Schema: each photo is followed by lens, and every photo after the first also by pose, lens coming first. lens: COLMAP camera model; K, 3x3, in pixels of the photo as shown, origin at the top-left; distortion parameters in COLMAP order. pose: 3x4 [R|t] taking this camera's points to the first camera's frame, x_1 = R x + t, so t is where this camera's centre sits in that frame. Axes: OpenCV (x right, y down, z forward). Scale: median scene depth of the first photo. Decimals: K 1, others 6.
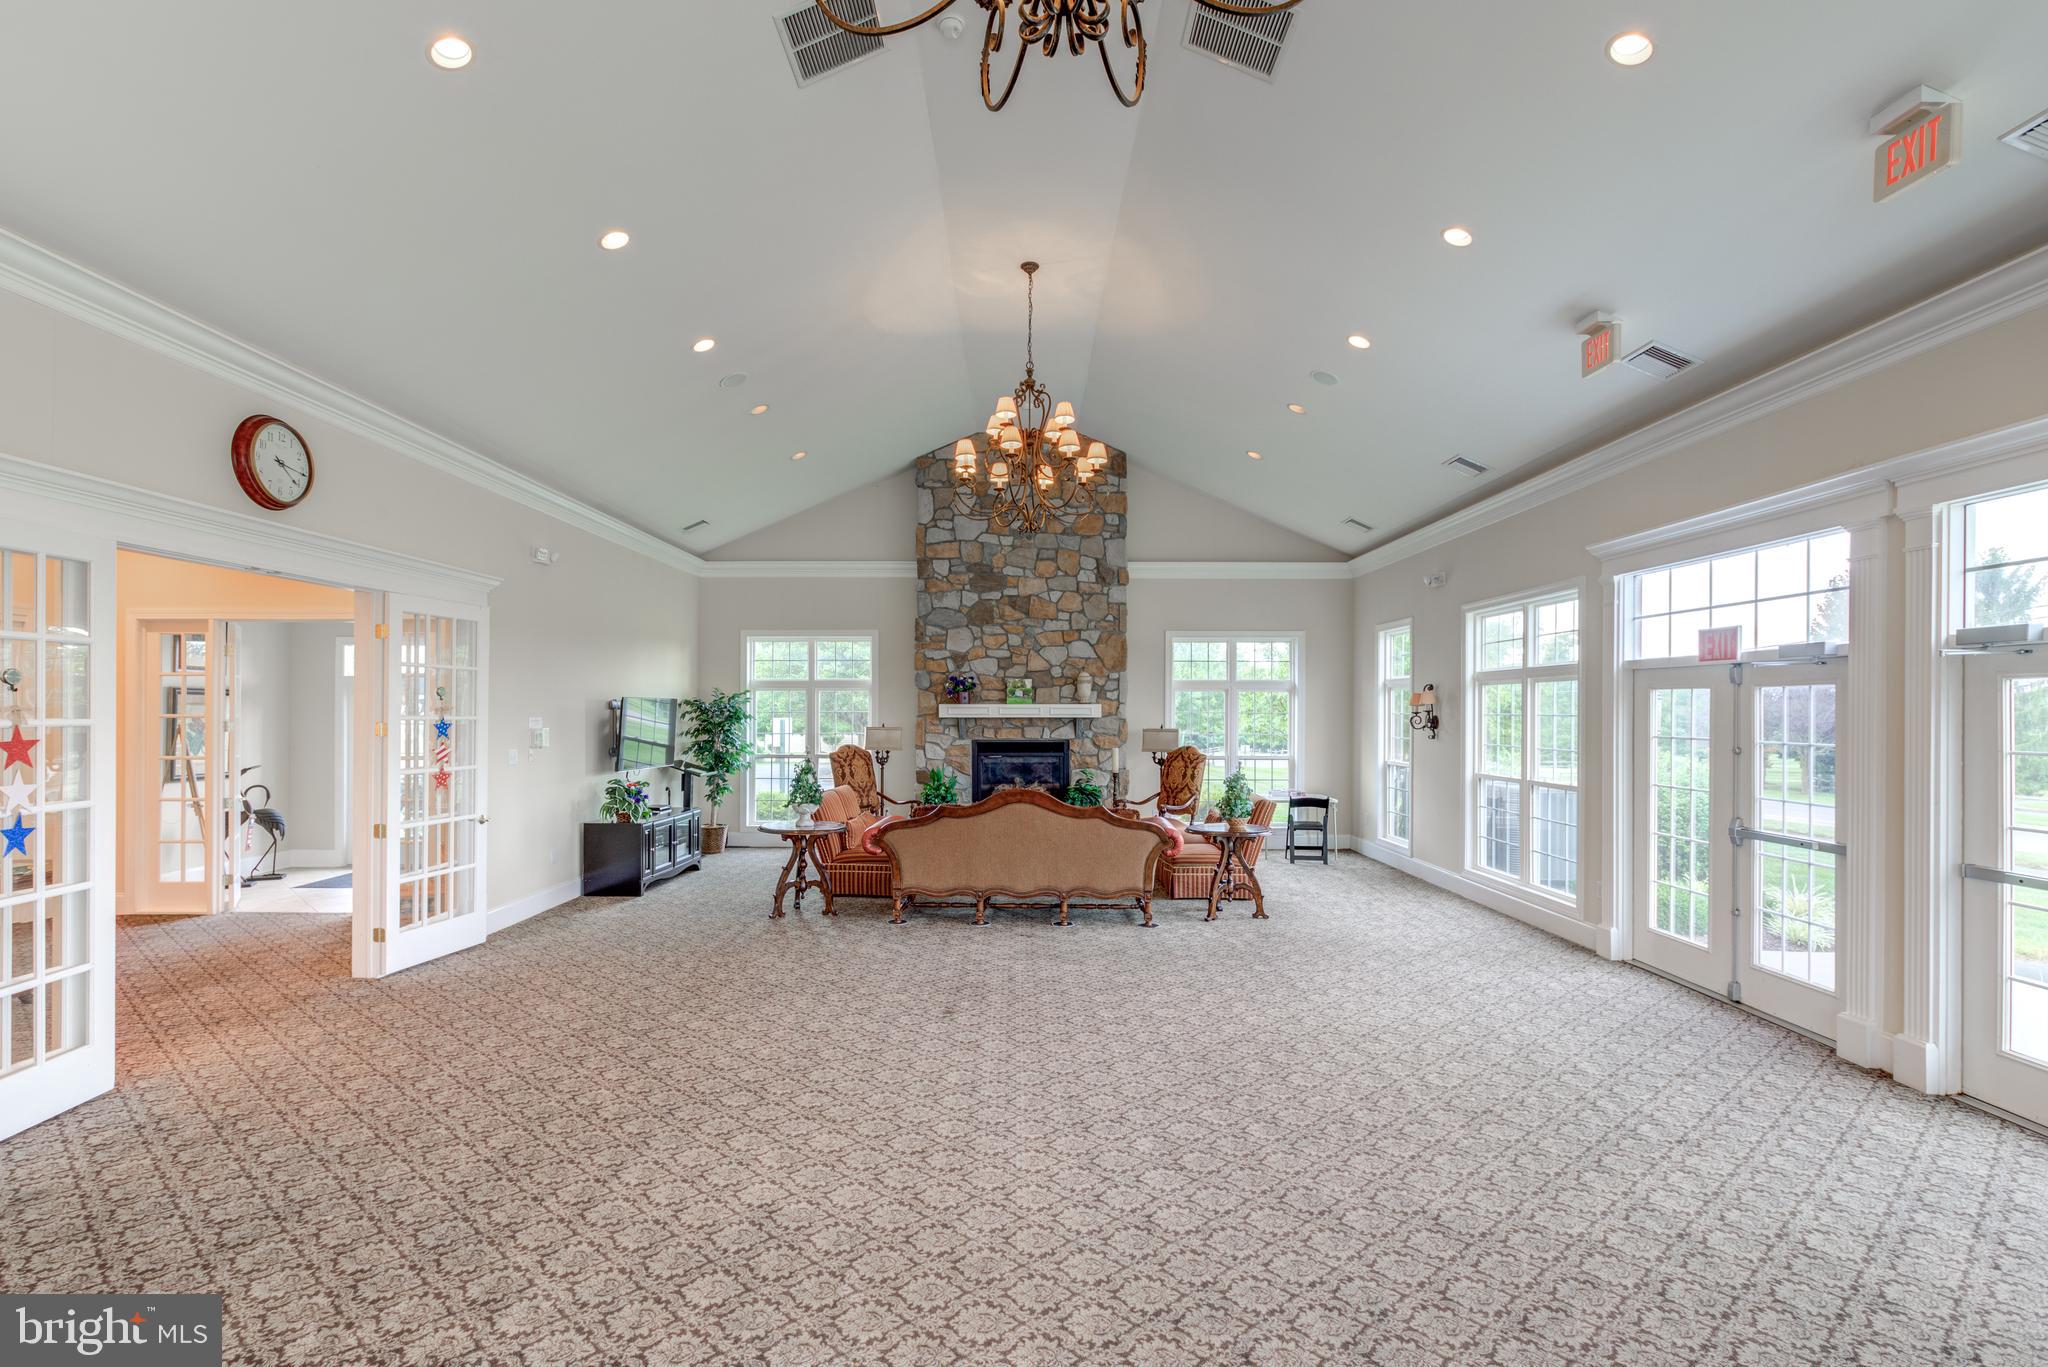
lens RADIAL K [[927.8, 0, 1024.0], [0, 927.8, 683.5], [0, 0, 1]] dist [-0.012574, 0.000656]
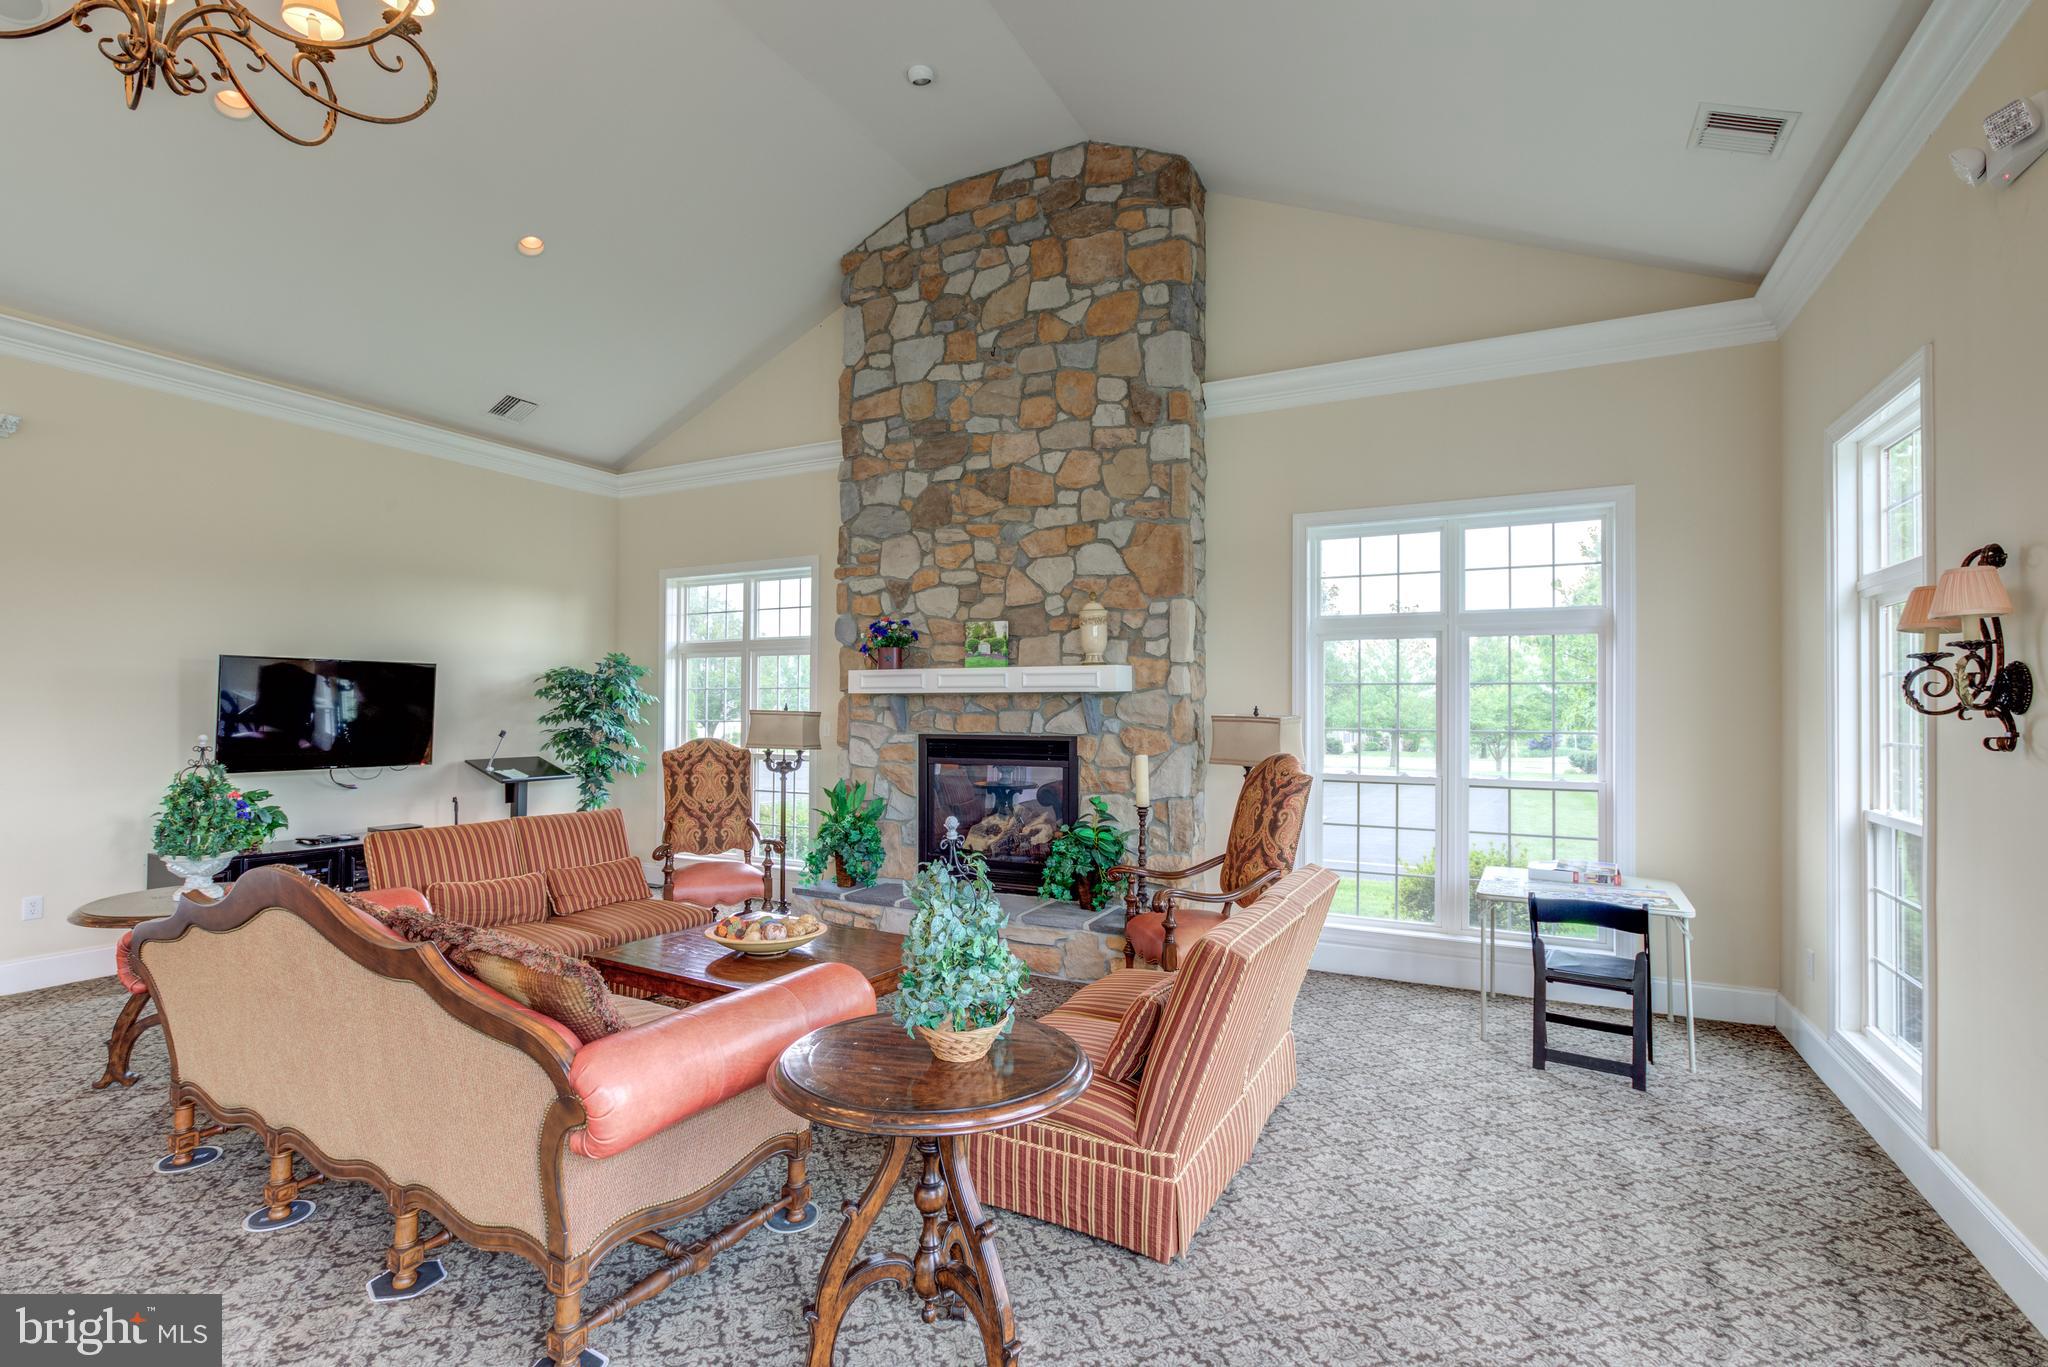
lens RADIAL K [[927.8, 0, 1024.0], [0, 927.8, 683.5], [0, 0, 1]] dist [-0.012574, 0.000656]
pose [[0.891015, -0.009616, -0.453873, 0.255939], [0.010625, 0.999944, -0.000327, 0.031193], [0.453850, -0.004531, 0.891066, 0.526296]]
